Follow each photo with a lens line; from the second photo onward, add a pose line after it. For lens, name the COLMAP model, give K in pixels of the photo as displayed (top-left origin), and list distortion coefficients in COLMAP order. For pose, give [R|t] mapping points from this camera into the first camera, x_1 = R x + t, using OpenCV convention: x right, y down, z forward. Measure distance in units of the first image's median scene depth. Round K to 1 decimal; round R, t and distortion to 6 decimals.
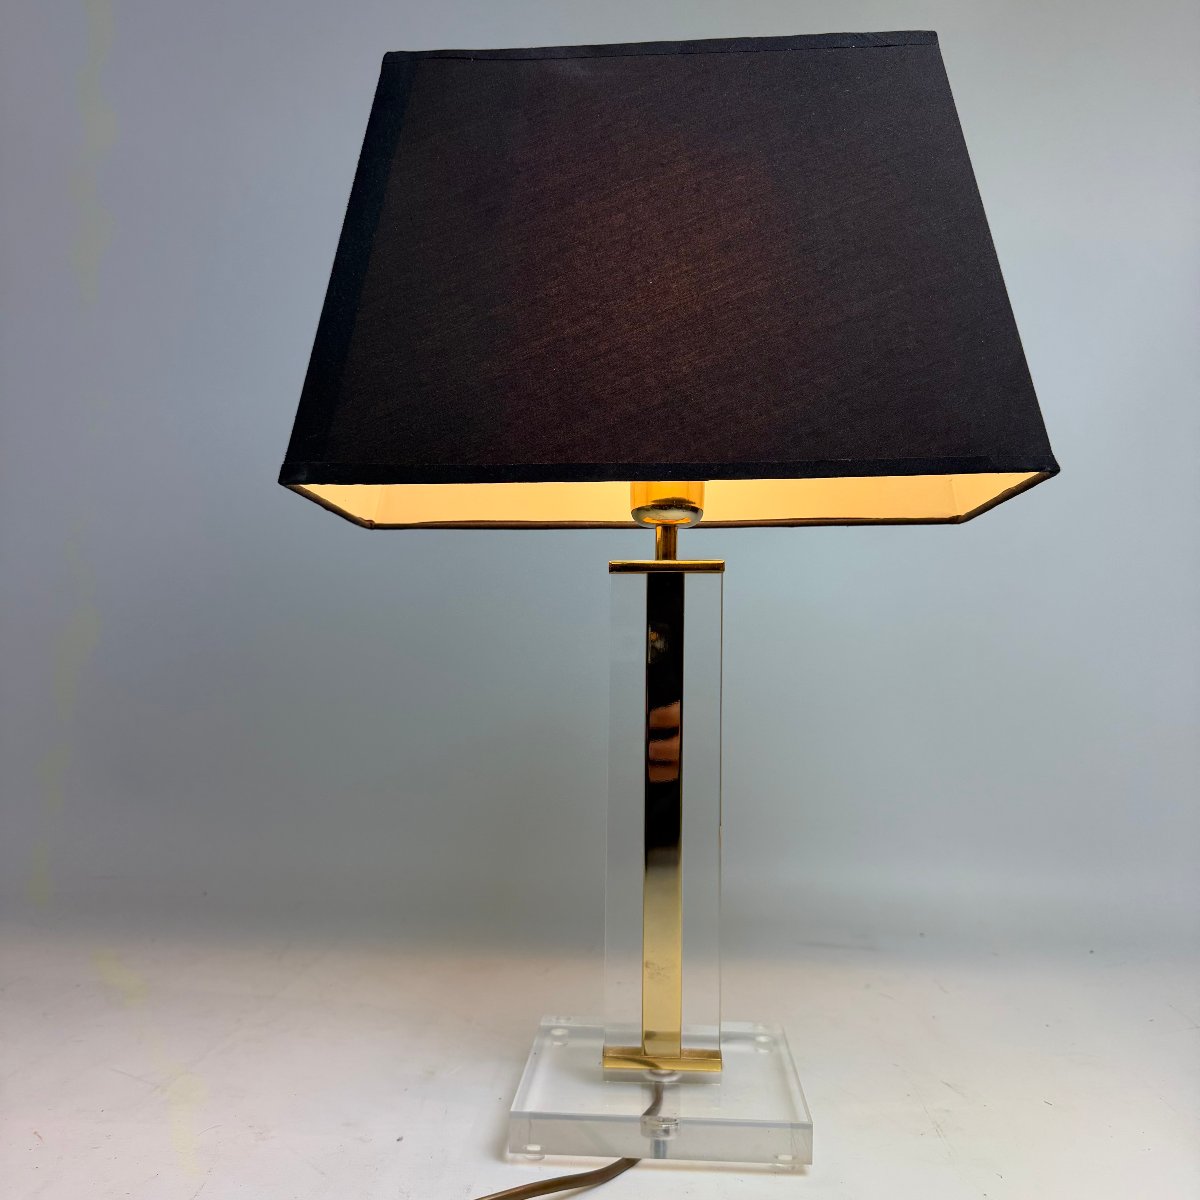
lens RADIAL K [[1176.5, 0, 600.0], [0, 1176.5, 600.0], [0, 0, 1]] dist [0.126328, -0.298137]
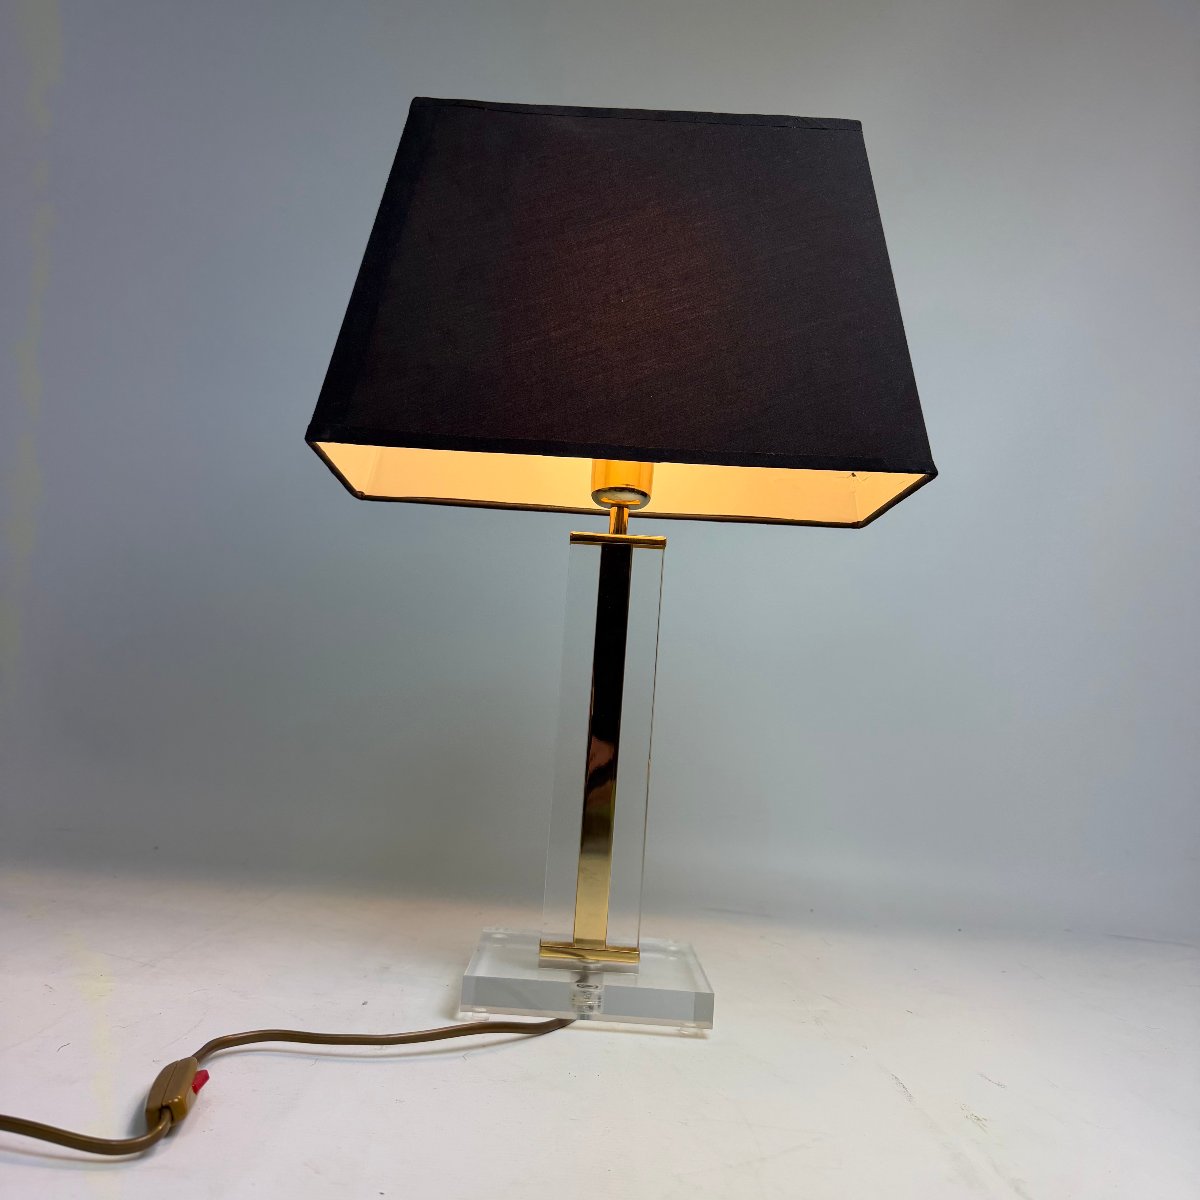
lens RADIAL K [[1176.5, 0, 600.0], [0, 1176.5, 600.0], [0, 0, 1]] dist [0.126328, -0.298137]
pose [[0.995650, 0.063840, 0.067868, -0.042379], [-0.060777, 0.997078, -0.046284, 0.096871], [-0.070625, 0.041957, 0.996620, -0.203994]]
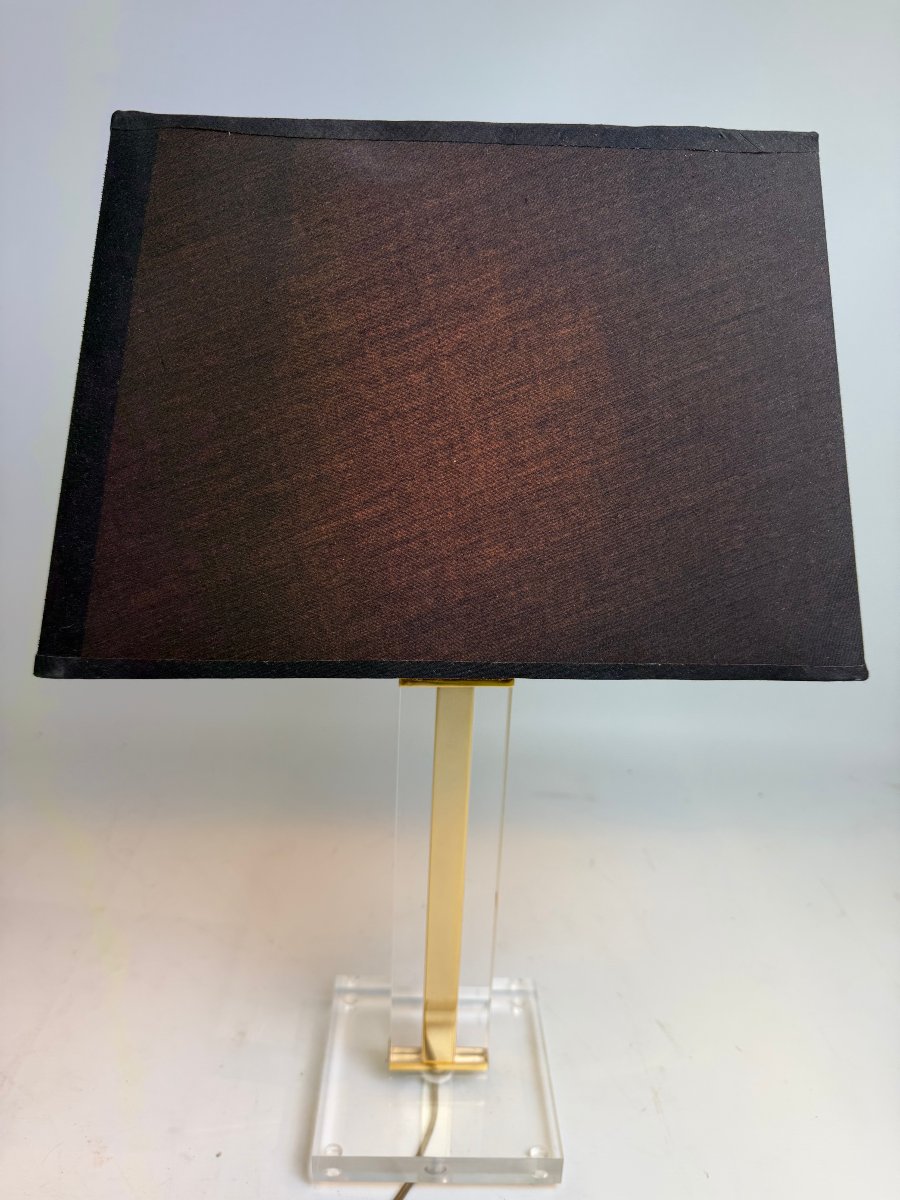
lens RADIAL K [[855.1, 0, 450.0], [0, 855.1, 600.0], [0, 0, 1]] dist [0.079907, -0.133510]
pose [[0.995800, 0.001120, 0.091551, -0.016682], [-0.032303, 0.939918, 0.339869, -0.368036], [-0.085670, -0.341399, 0.936006, 0.367191]]
